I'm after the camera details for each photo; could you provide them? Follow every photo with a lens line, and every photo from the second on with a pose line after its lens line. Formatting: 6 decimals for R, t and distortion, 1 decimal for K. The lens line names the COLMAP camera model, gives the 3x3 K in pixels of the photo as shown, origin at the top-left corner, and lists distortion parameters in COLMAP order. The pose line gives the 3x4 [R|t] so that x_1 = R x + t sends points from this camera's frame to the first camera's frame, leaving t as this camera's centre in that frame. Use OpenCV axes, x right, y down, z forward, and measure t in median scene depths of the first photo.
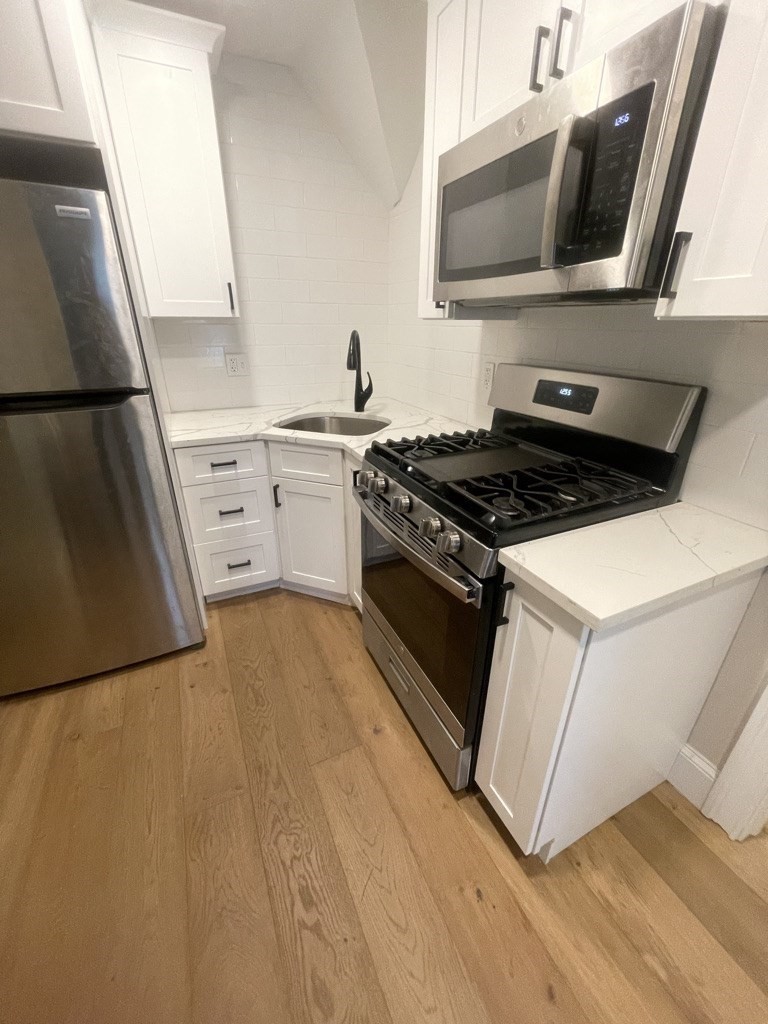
lens RADIAL K [[420.1, 0, 386.8], [0, 420.1, 511.0], [0, 0, 1]] dist [0.000077, -0.000059]
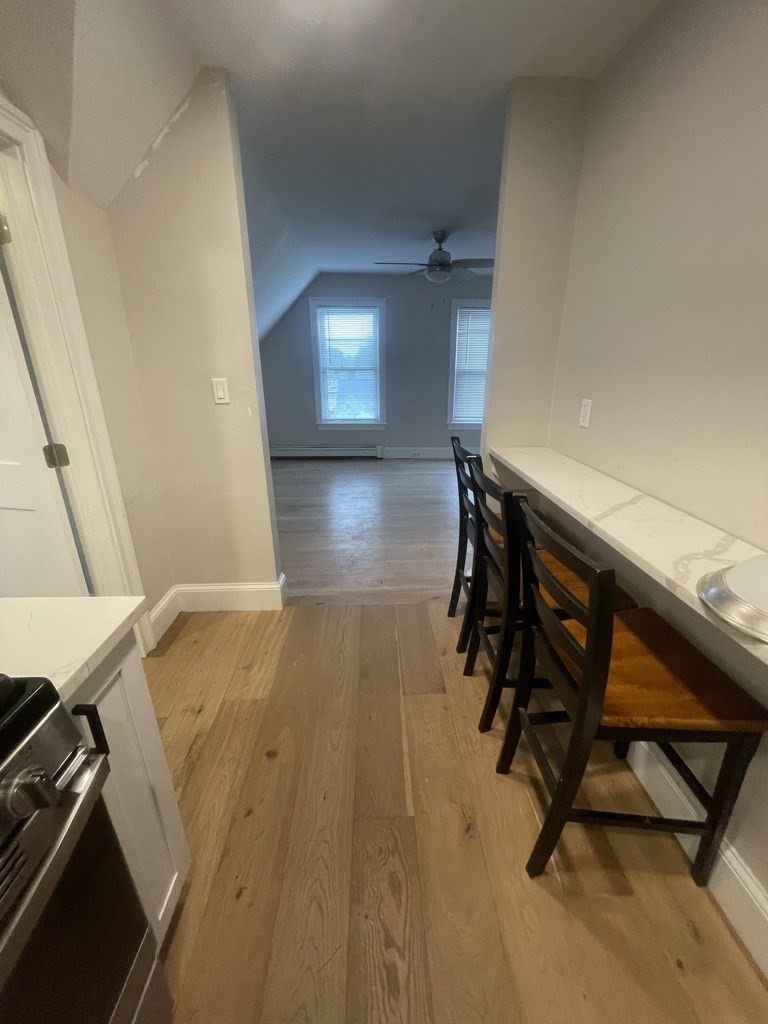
lens RADIAL K [[420.1, 0, 383.7], [0, 420.1, 513.5], [0, 0, 1]] dist [0.000077, -0.000059]
pose [[-0.913623, -0.150478, 0.377690, -0.372036], [0.152194, 0.734852, 0.660931, -0.430475], [-0.377002, 0.661324, -0.648476, 0.947754]]
